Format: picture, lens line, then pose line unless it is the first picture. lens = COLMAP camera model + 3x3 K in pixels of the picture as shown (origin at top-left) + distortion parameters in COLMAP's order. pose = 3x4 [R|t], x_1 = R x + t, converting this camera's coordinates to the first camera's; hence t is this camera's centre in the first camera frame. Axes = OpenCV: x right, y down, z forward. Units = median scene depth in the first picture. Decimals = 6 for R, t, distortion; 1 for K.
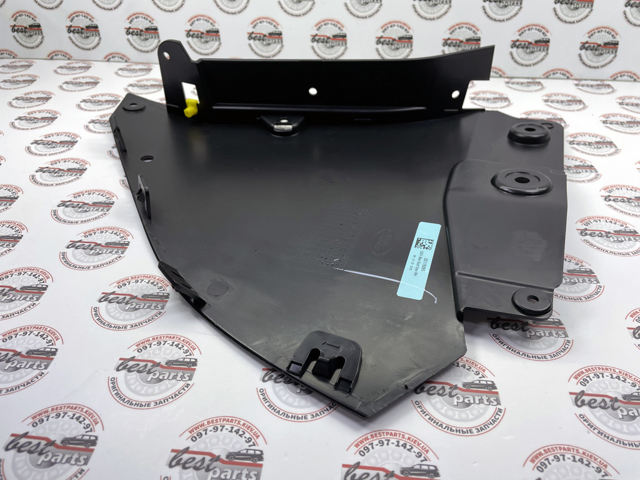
lens RADIAL K [[481.7, 0, 320.0], [0, 481.7, 240.0], [0, 0, 1]] dist [0.092752, -0.126539]
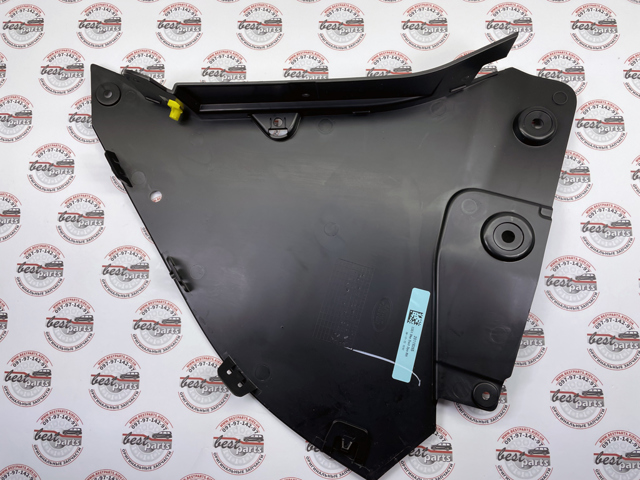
lens RADIAL K [[481.7, 0, 320.0], [0, 481.7, 240.0], [0, 0, 1]] dist [0.092752, -0.126539]
pose [[0.995958, -0.082536, -0.035423, 0.031487], [0.084754, 0.733099, 0.674820, -1.049497], [-0.029728, -0.675095, 0.737131, 0.221837]]
